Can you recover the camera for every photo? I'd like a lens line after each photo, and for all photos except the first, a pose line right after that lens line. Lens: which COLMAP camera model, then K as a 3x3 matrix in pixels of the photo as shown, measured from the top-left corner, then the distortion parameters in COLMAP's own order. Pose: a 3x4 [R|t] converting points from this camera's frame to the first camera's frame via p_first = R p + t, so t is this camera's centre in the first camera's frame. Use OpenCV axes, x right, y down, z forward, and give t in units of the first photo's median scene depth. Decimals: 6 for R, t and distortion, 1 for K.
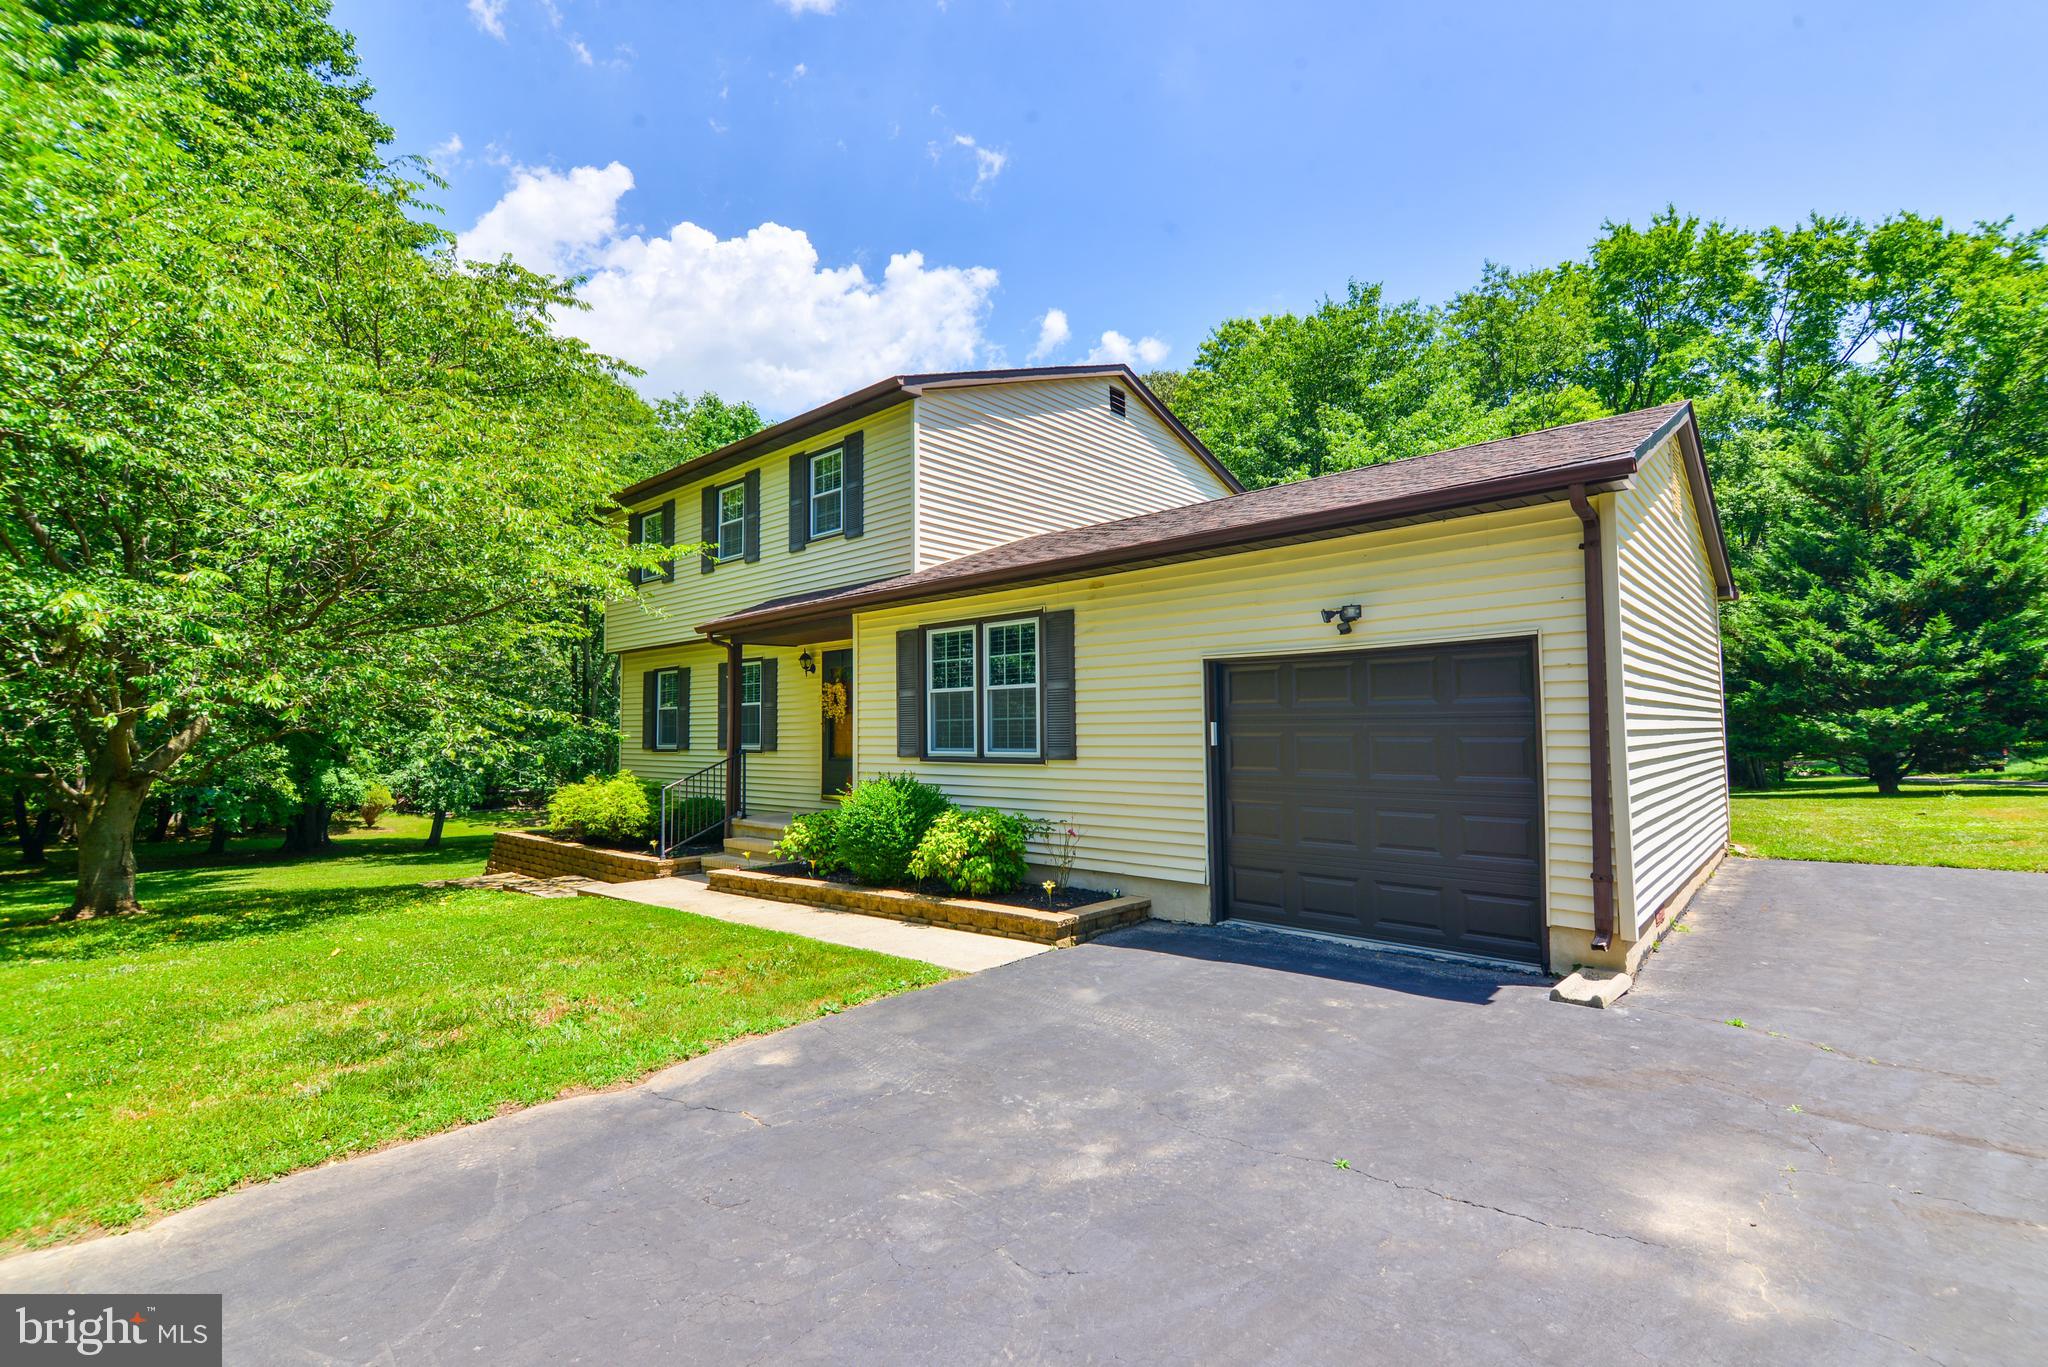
lens RADIAL K [[908.3, 0, 1033.2], [0, 908.3, 686.1], [0, 0, 1]] dist [0.000363, -0.000887]
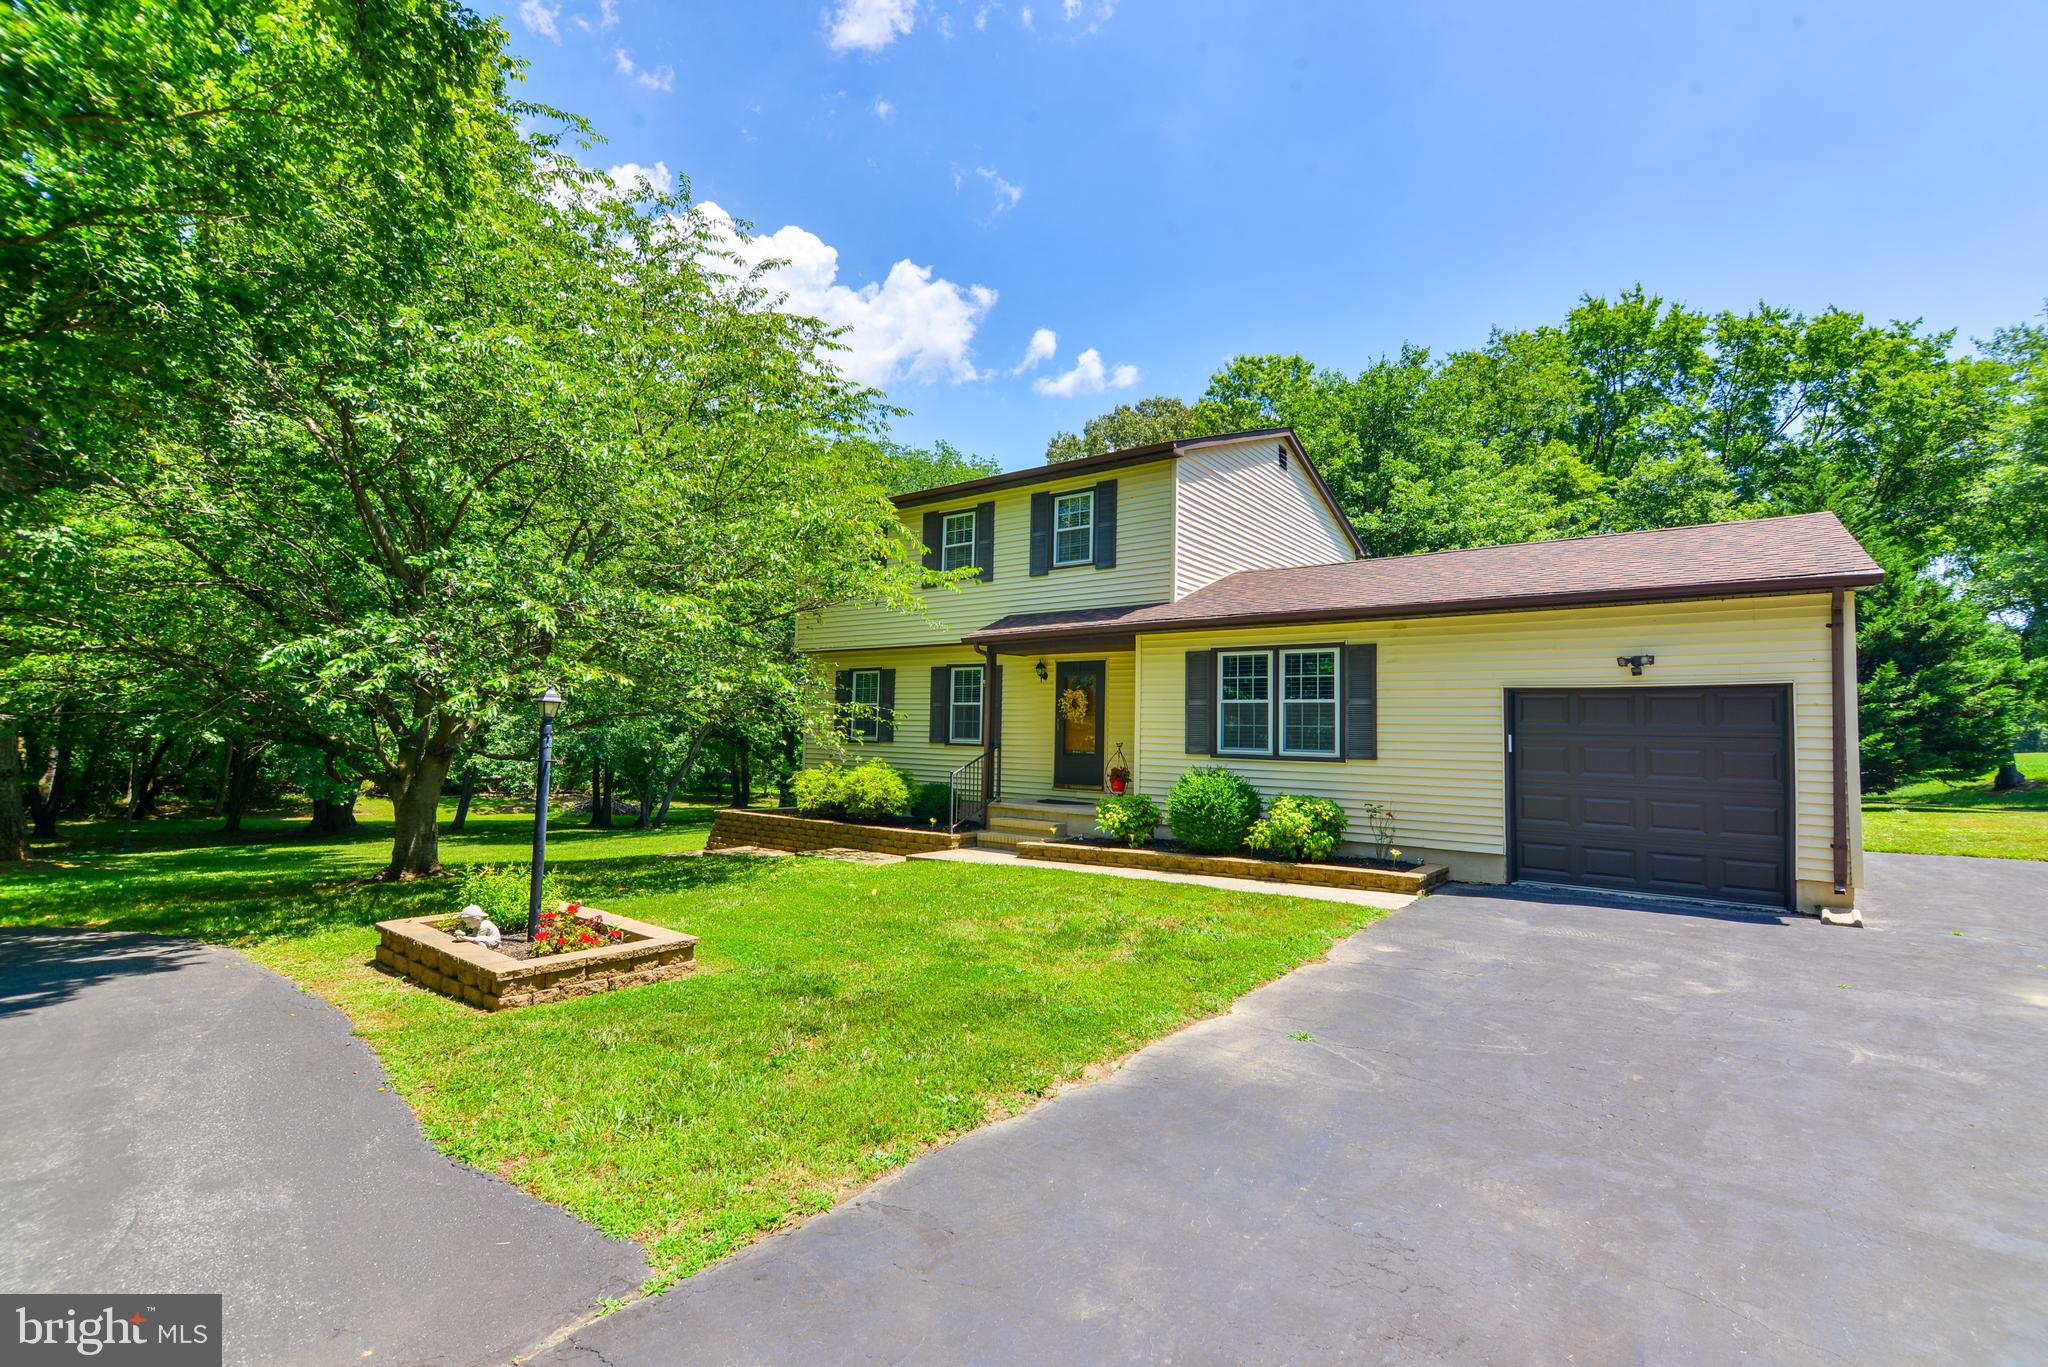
lens RADIAL K [[907.6, 0, 1027.6], [0, 907.6, 690.7], [0, 0, 1]] dist [-0.001351, -0.000840]
pose [[0.995892, 0.035232, 0.083408, -0.381499], [-0.035410, 0.999373, 0.000656, -0.000570], [-0.083332, -0.003607, 0.996515, -0.171773]]
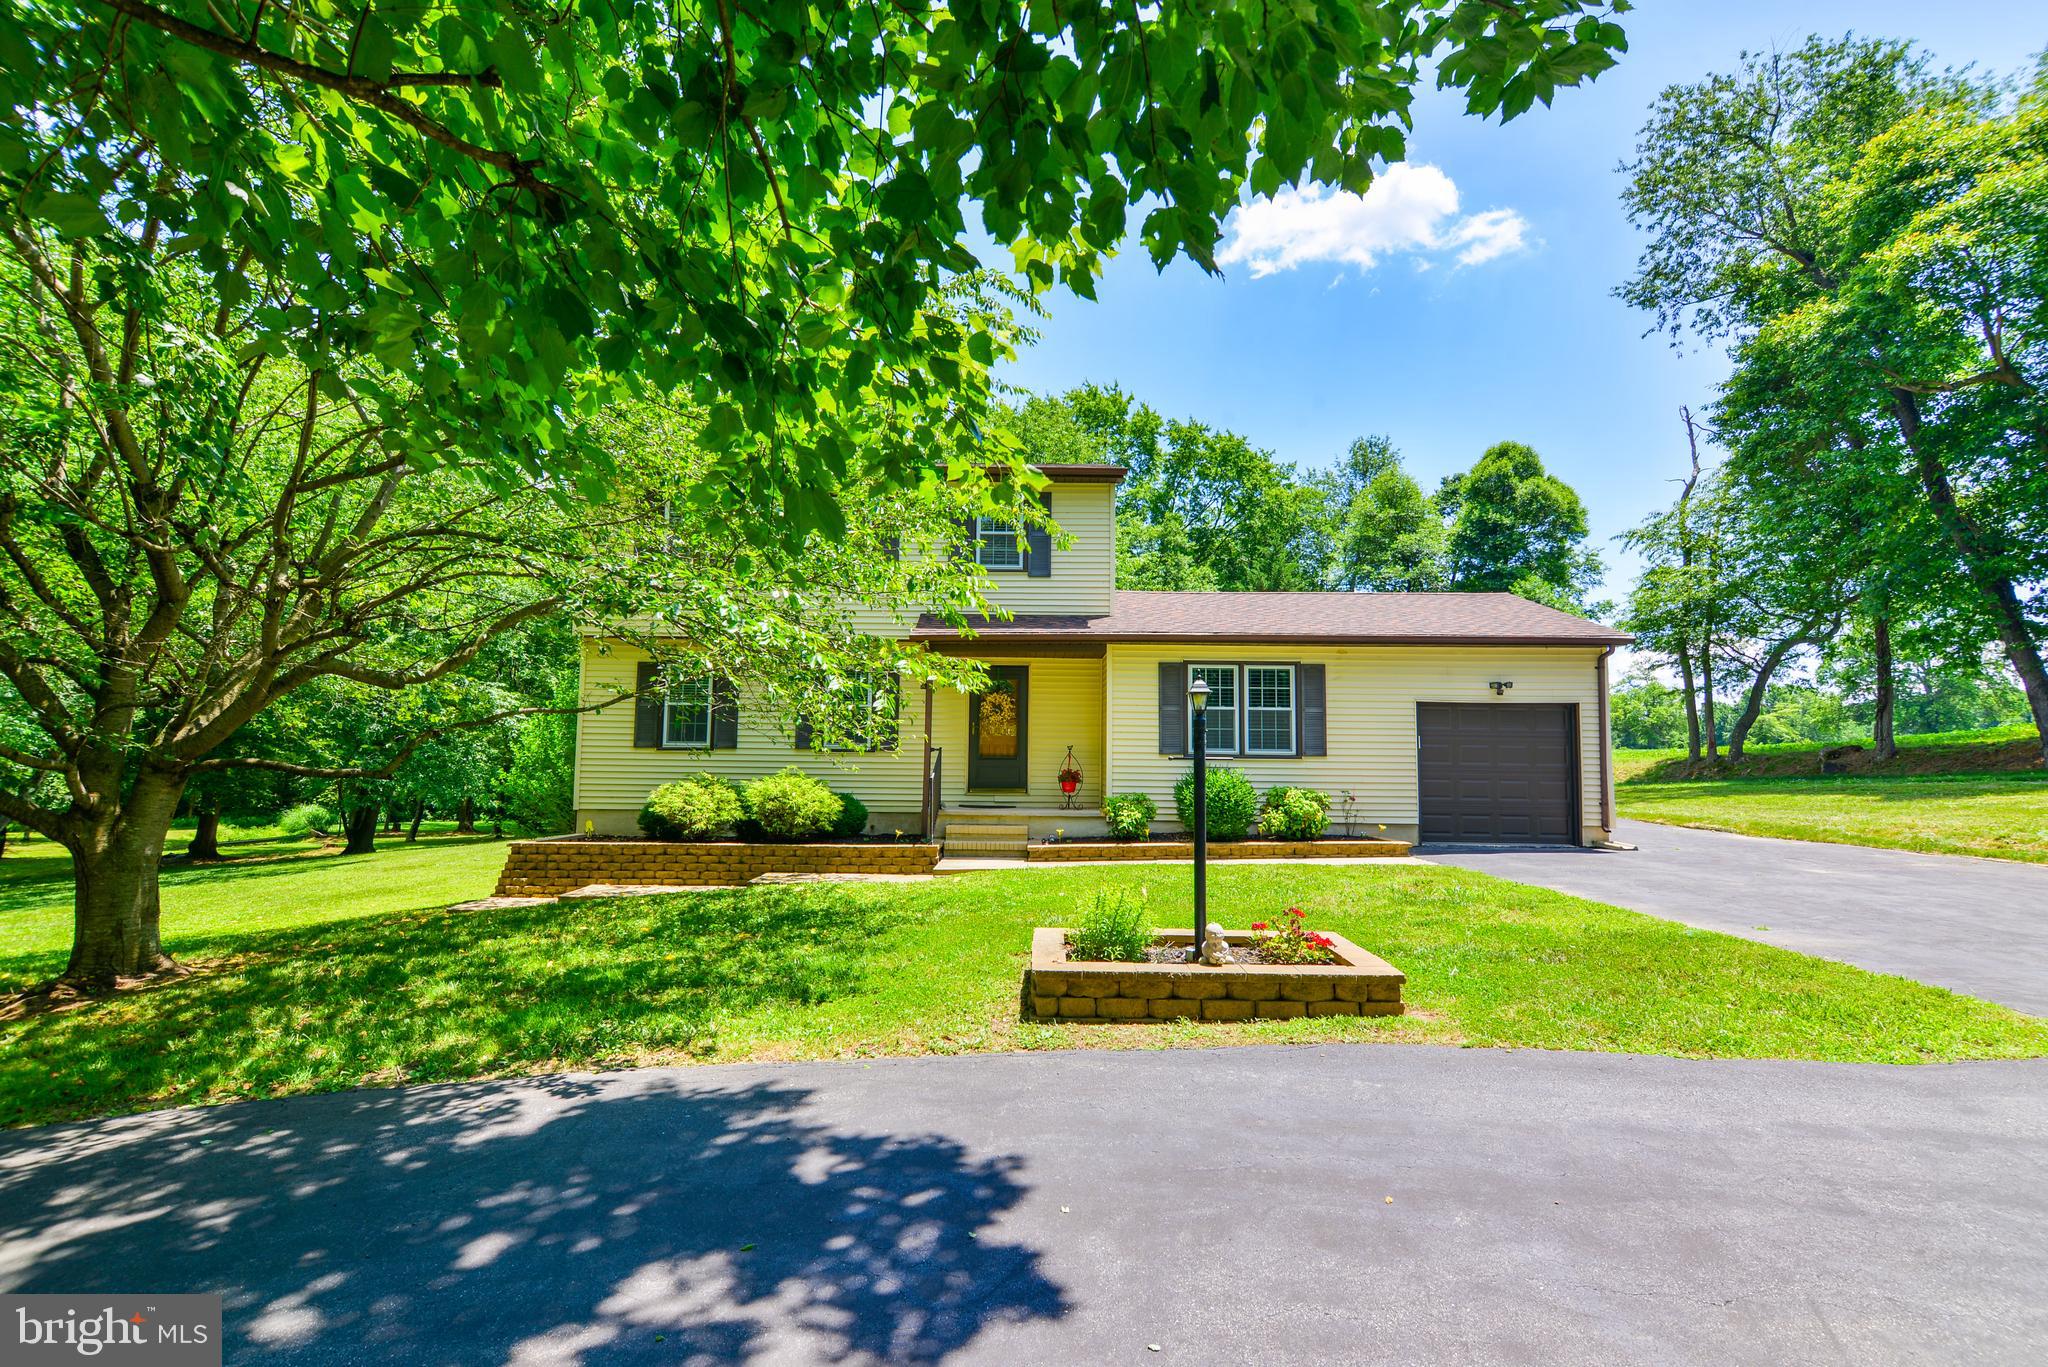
lens RADIAL K [[927.8, 0, 1024.0], [0, 927.8, 683.5], [0, 0, 1]] dist [0.001037, 0.000031]
pose [[0.744455, 0.069402, 0.664056, -1.004703], [-0.051679, 0.997589, -0.046324, 0.037909], [-0.665670, 0.000168, 0.746246, 0.076455]]
